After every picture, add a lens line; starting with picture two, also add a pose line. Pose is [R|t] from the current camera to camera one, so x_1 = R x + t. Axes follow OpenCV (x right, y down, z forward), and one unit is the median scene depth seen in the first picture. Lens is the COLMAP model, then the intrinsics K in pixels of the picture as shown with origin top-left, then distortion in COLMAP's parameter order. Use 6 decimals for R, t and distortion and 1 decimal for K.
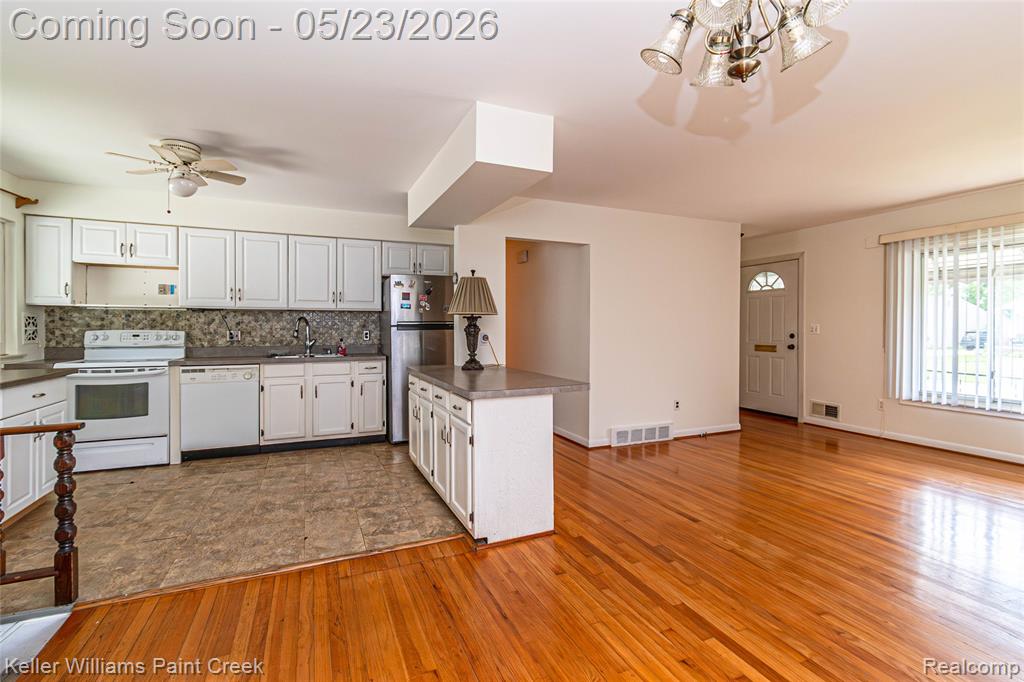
lens RADIAL K [[472.8, 0, 518.3], [0, 472.8, 328.0], [0, 0, 1]] dist [0.014658, -0.005982]
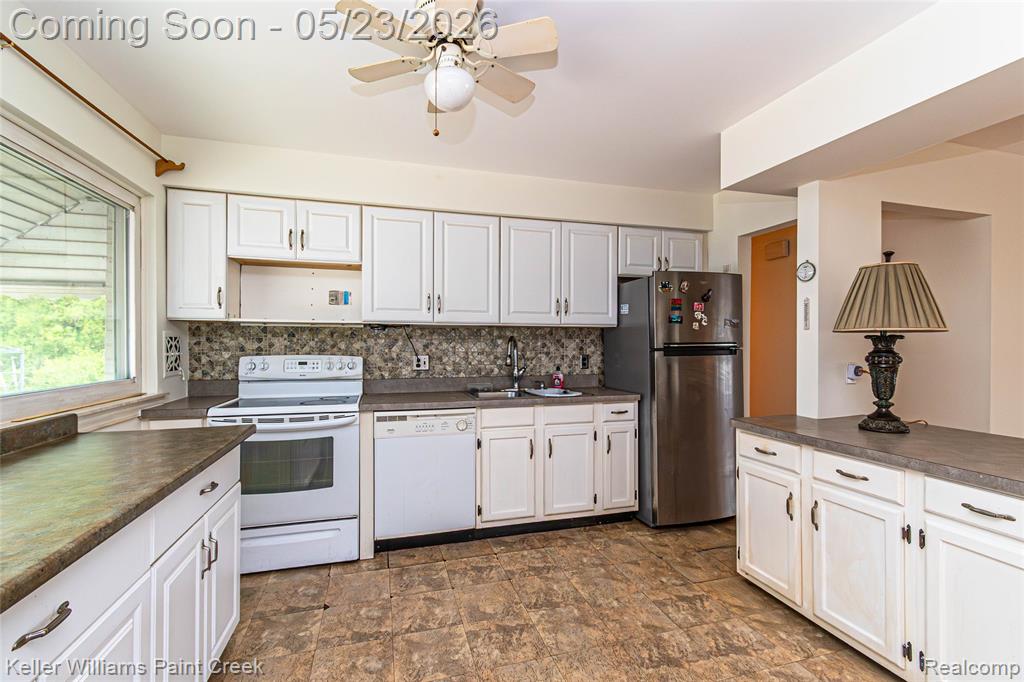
lens RADIAL K [[465.9, 0, 516.6], [0, 465.9, 343.7], [0, 0, 1]] dist [0.002837, 0.000154]
pose [[0.992383, 0.000668, -0.123187, -0.416774], [-0.000852, 0.999999, -0.001441, -0.012647], [0.123186, 0.001535, 0.992382, 0.365778]]
